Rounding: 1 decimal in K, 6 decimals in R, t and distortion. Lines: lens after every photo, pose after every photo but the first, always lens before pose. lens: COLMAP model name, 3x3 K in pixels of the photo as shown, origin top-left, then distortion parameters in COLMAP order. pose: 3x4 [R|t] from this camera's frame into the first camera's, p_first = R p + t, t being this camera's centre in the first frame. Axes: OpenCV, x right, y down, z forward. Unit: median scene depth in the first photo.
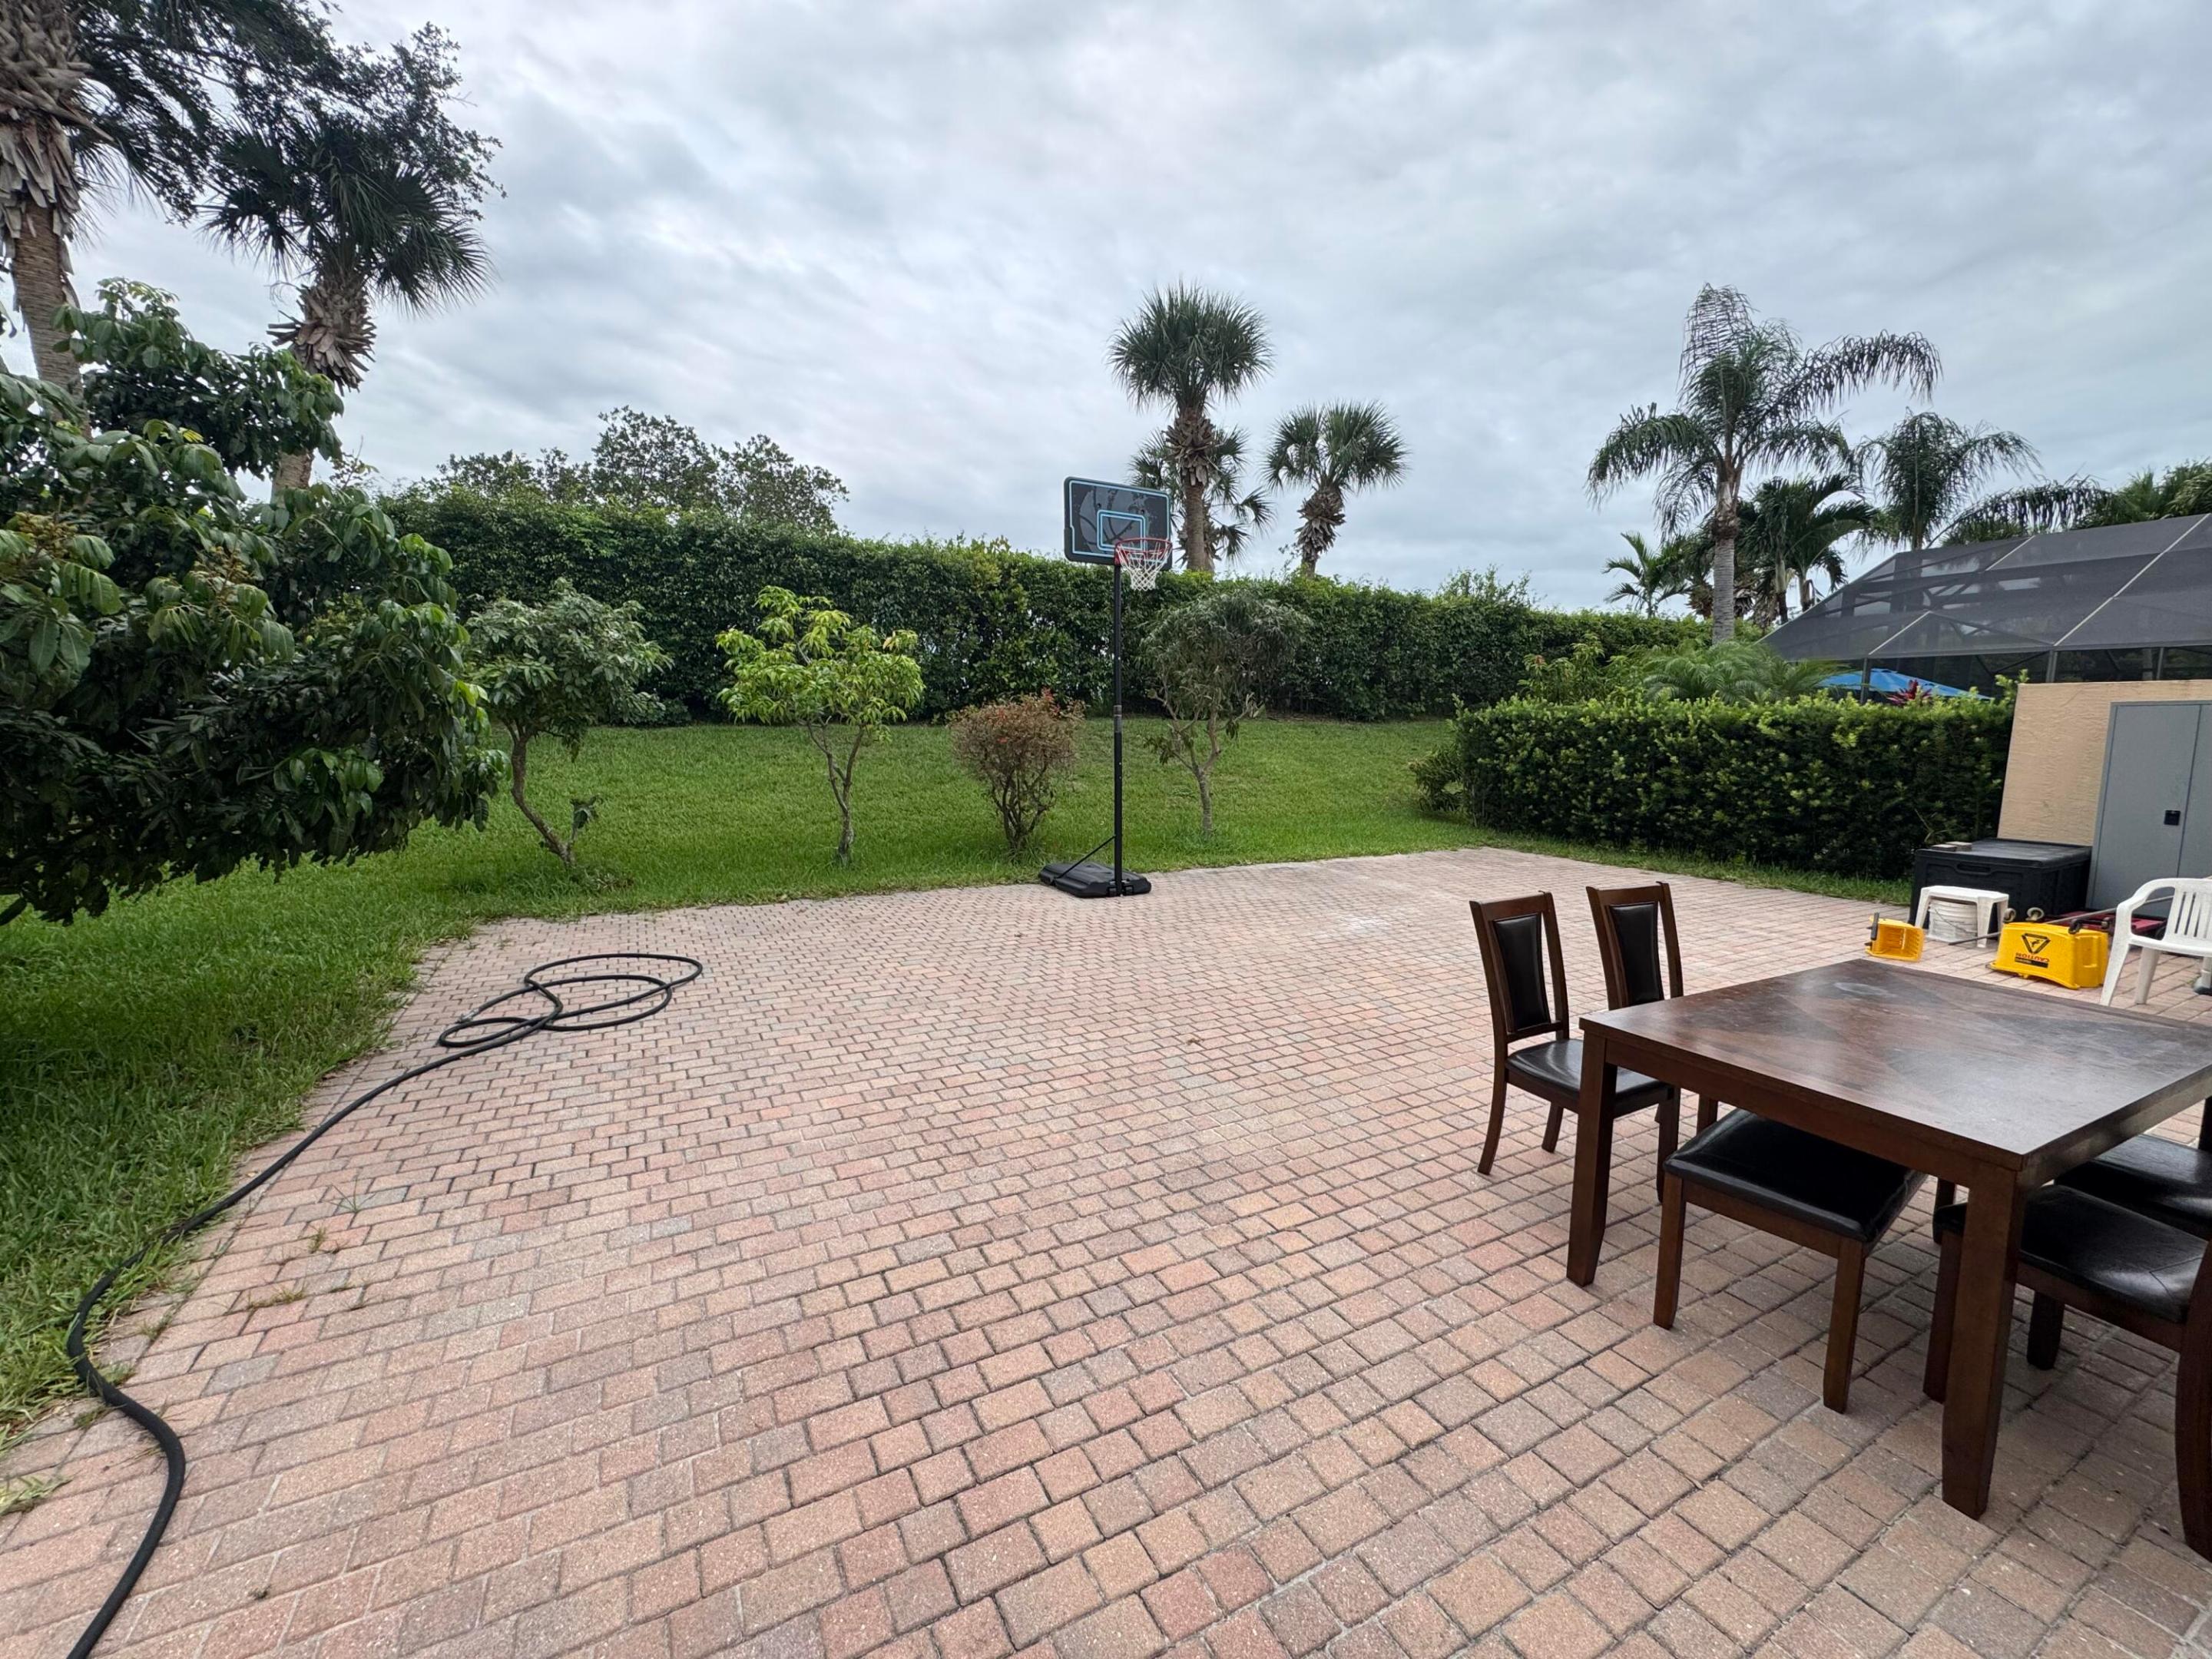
lens RADIAL K [[882.2, 0, 1098.1], [0, 882.2, 828.7], [0, 0, 1]] dist [-0.002959, -0.000199]
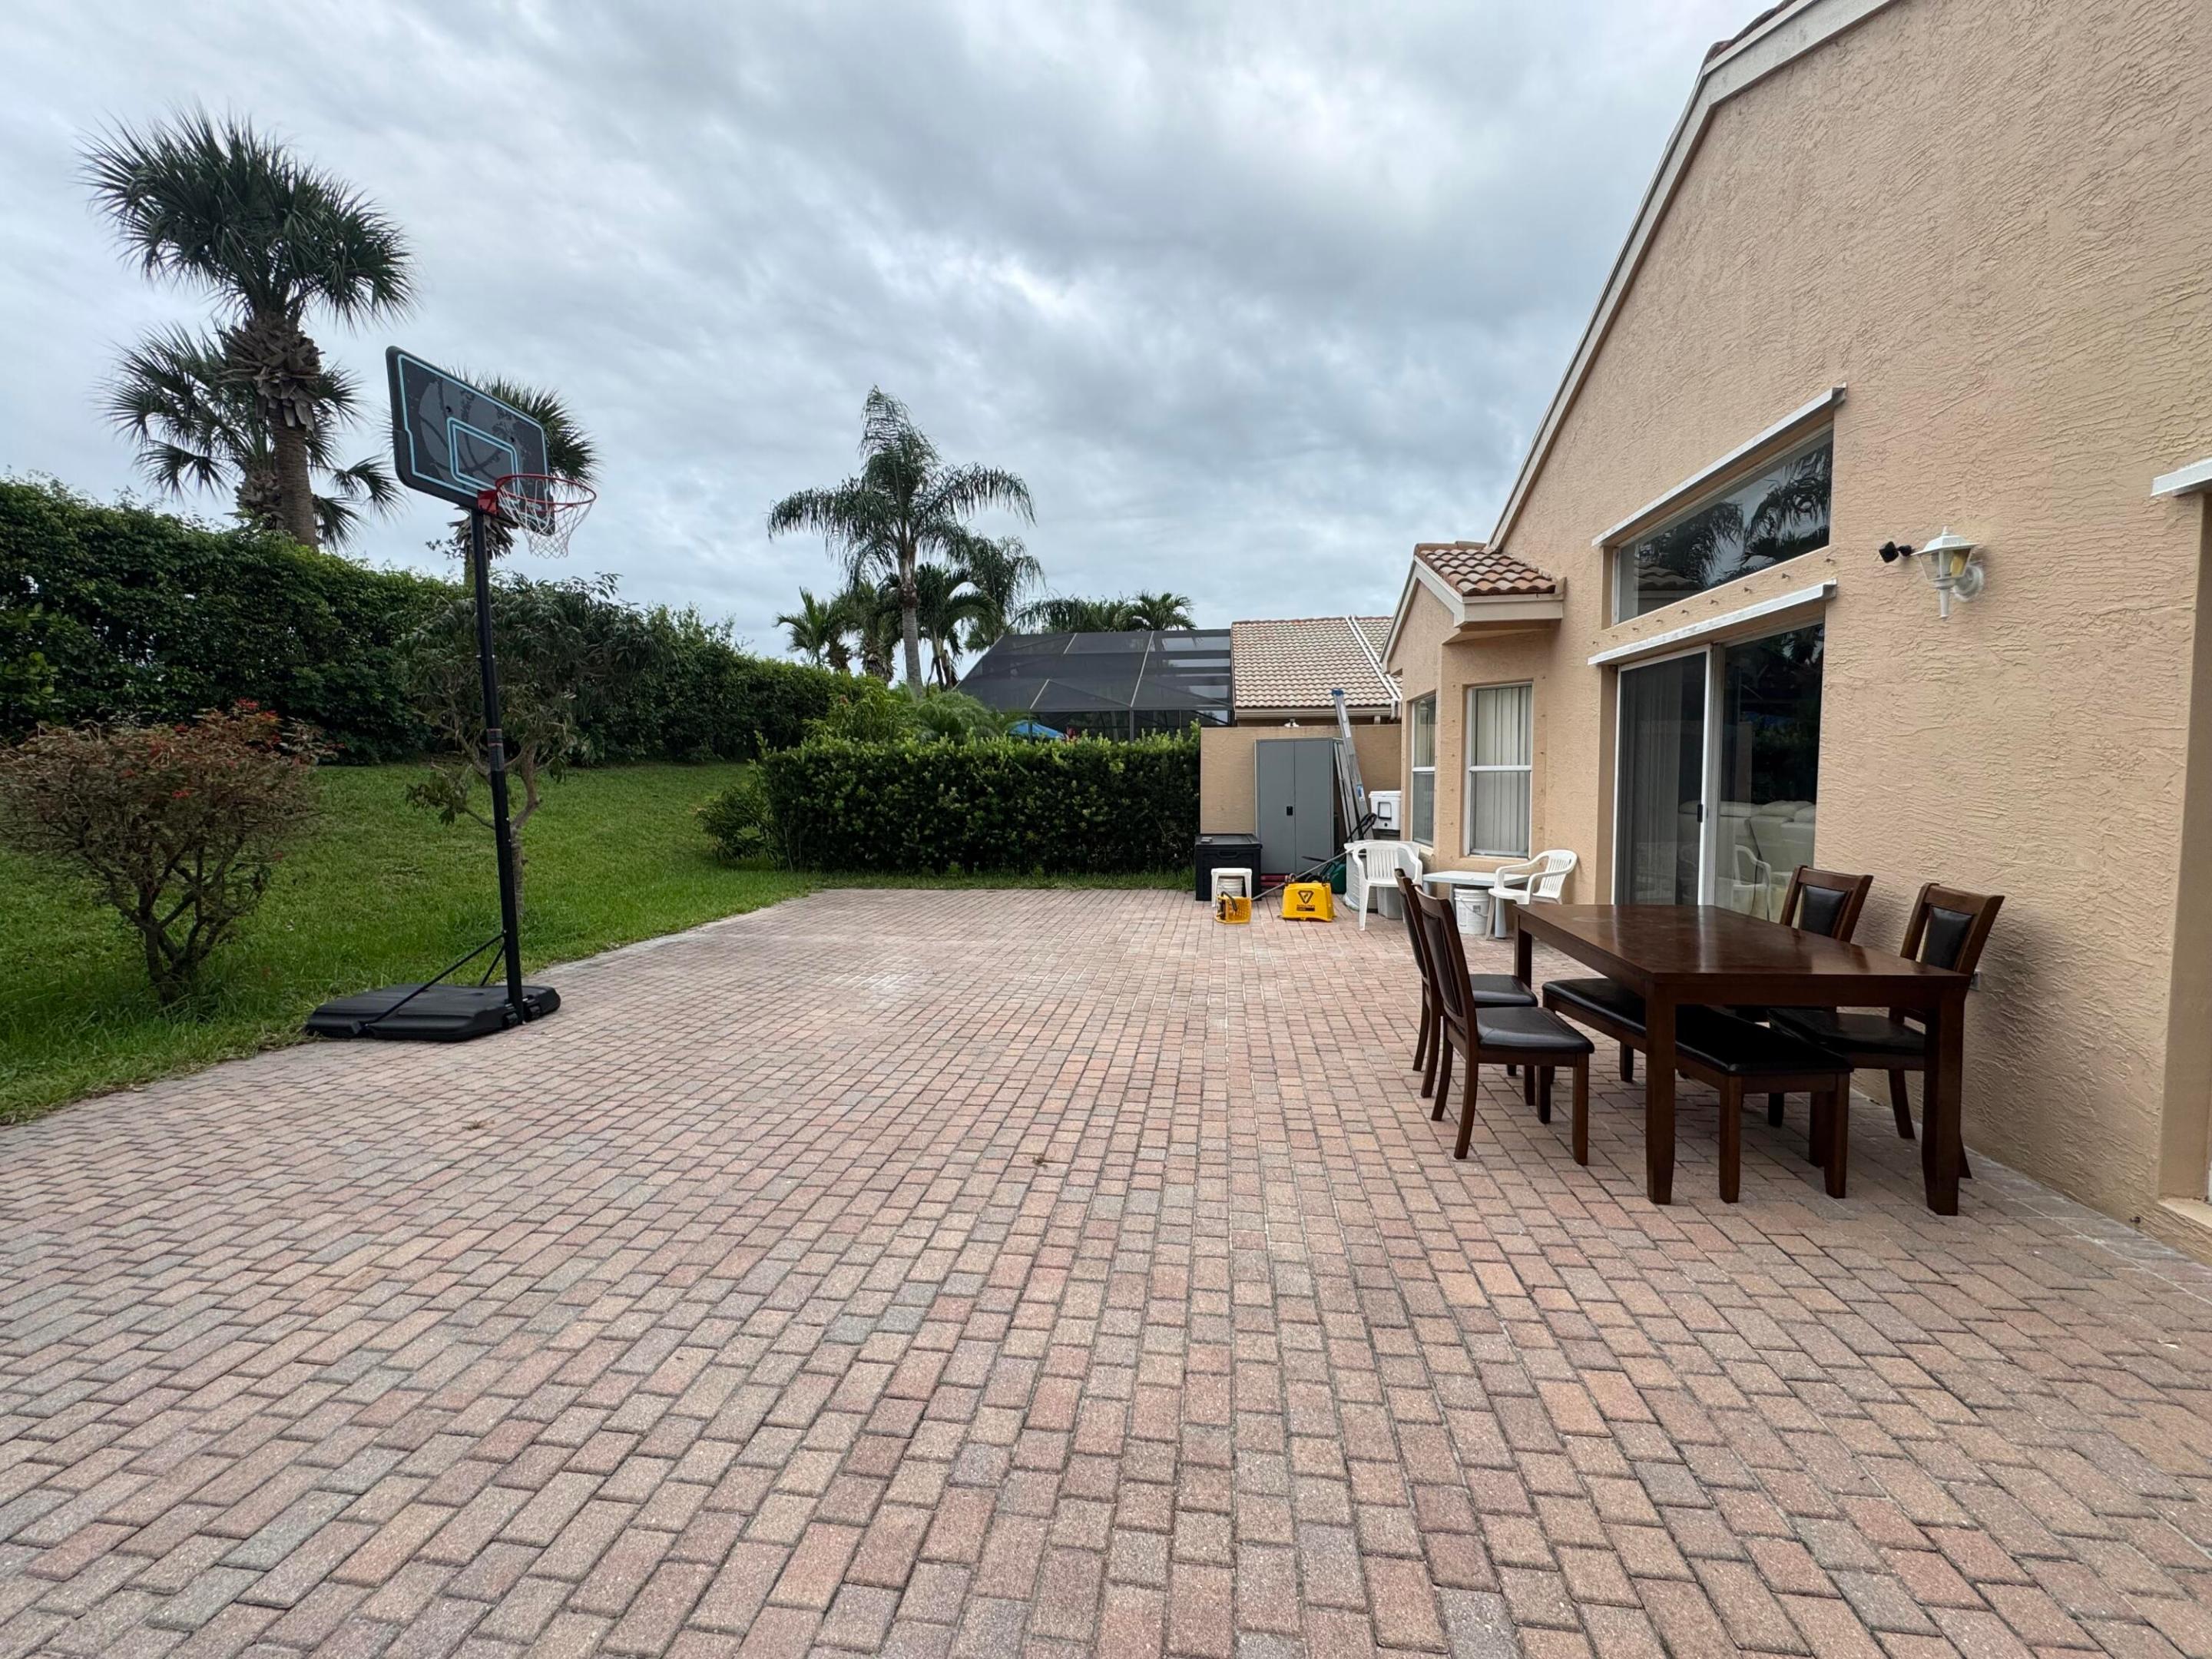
lens RADIAL K [[882.2, 0, 1102.8], [0, 882.2, 837.6], [0, 0, 1]] dist [-0.002959, -0.000199]
pose [[0.580368, -0.077313, 0.810676, -0.220276], [0.113847, 0.993410, 0.013237, -0.017702], [-0.806357, 0.084611, 0.585345, 0.243535]]
